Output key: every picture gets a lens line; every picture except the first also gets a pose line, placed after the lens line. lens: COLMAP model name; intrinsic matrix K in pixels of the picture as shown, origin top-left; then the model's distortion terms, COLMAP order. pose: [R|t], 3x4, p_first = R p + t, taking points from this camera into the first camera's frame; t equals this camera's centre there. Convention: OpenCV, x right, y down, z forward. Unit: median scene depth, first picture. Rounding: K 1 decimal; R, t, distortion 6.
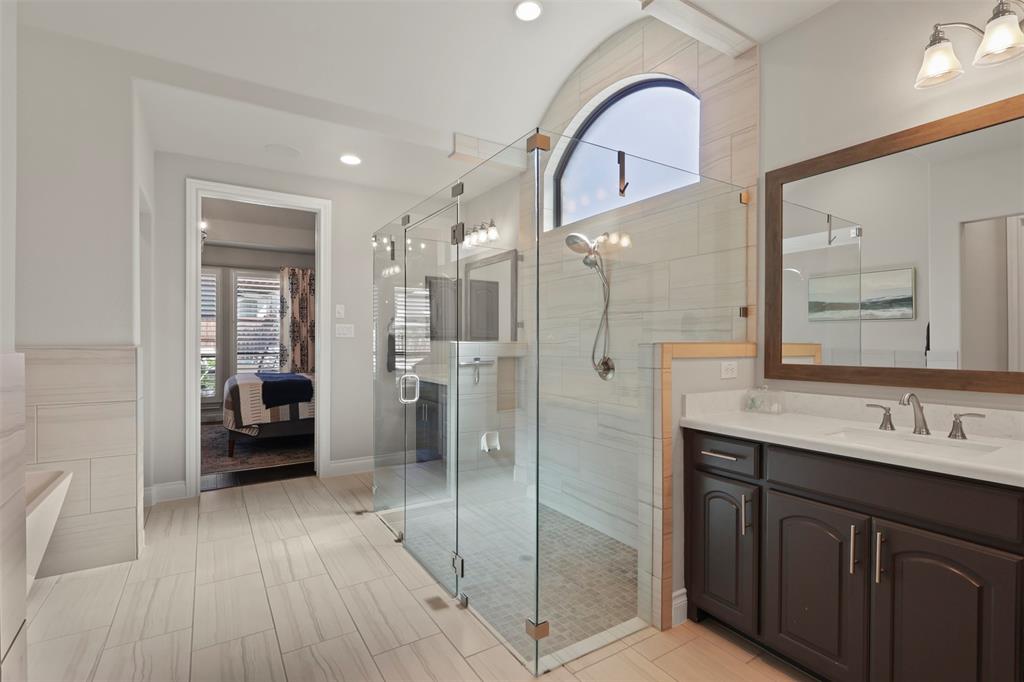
lens RADIAL K [[477.6, 0, 505.6], [0, 477.6, 344.3], [0, 0, 1]] dist [-0.002874, 0.000351]
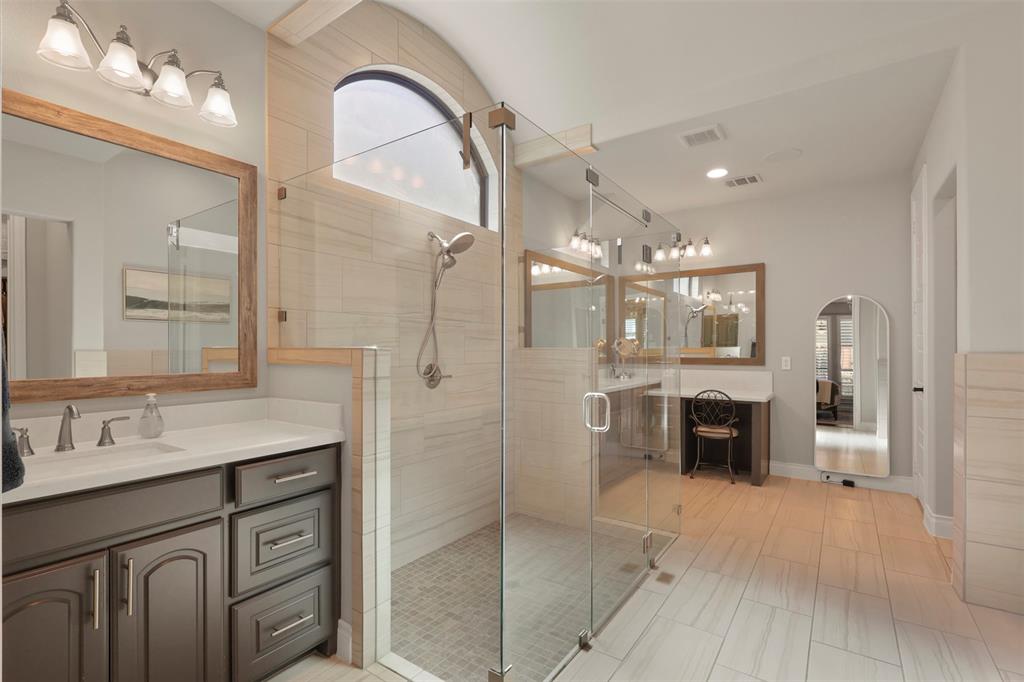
lens RADIAL K [[477.6, 0, 506.0], [0, 477.6, 346.5], [0, 0, 1]] dist [-0.002874, 0.000351]
pose [[-0.386582, 0.010789, 0.922192, -0.723035], [0.007401, 0.999936, -0.008596, 0.000452], [-0.922225, 0.003502, -0.386637, 1.228704]]
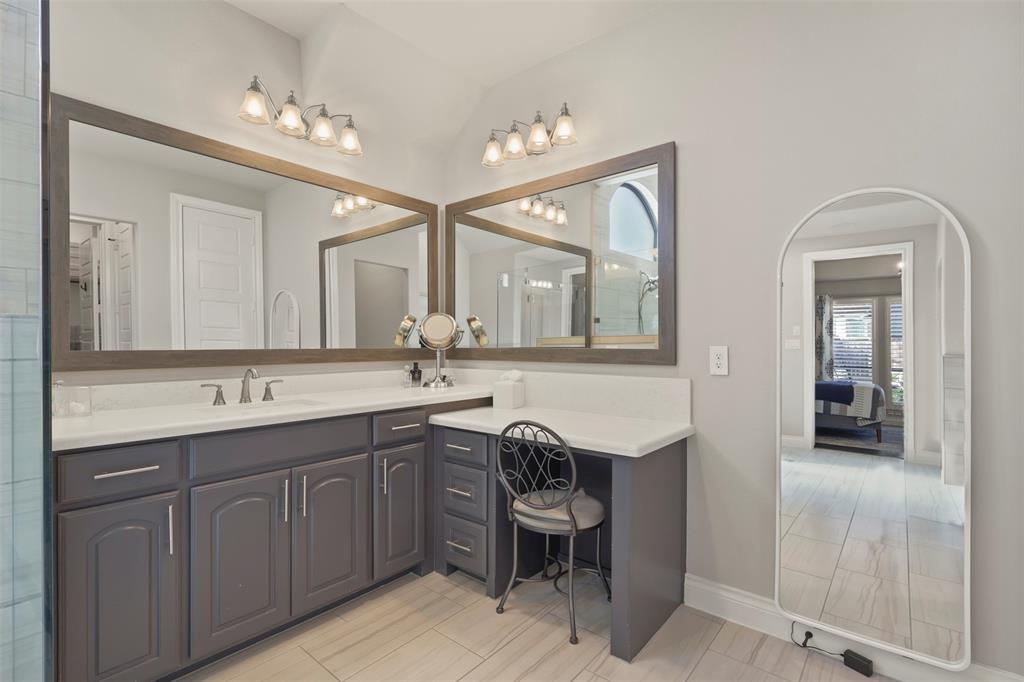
lens RADIAL K [[477.6, 0, 501.2], [0, 477.6, 344.7], [0, 0, 1]] dist [-0.002874, 0.000351]
pose [[-0.304126, 0.006536, 0.952609, -0.712388], [0.005674, 0.999971, -0.005050, 0.001007], [-0.952615, 0.003869, -0.304155, 1.209530]]
